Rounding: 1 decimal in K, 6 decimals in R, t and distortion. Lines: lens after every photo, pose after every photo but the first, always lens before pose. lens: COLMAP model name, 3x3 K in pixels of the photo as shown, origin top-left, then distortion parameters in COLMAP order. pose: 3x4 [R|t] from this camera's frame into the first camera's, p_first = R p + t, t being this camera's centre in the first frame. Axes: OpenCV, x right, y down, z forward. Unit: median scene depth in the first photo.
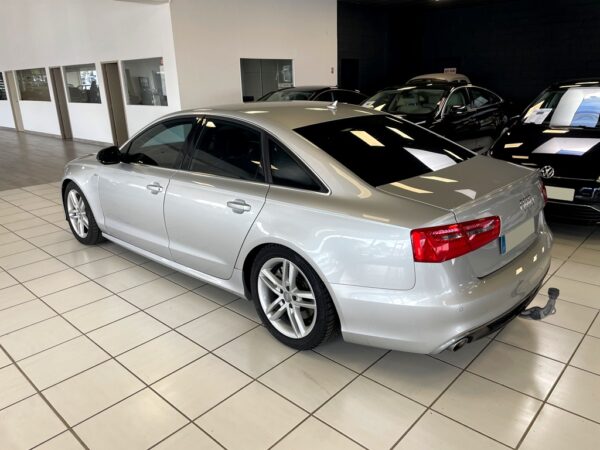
lens RADIAL K [[457.2, 0, 300.0], [0, 457.2, 225.0], [0, 0, 1]] dist [0.040357, -0.000057]
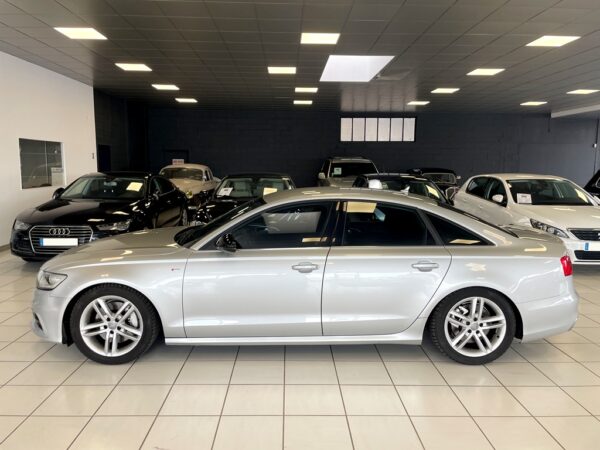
lens RADIAL K [[457.2, 0, 300.0], [0, 457.2, 225.0], [0, 0, 1]] dist [0.040357, -0.000057]
pose [[0.722370, -0.053165, 0.689460, -1.312524], [0.178748, 0.977510, -0.111904, -0.074574], [-0.668005, 0.204076, 0.715627, 0.302492]]
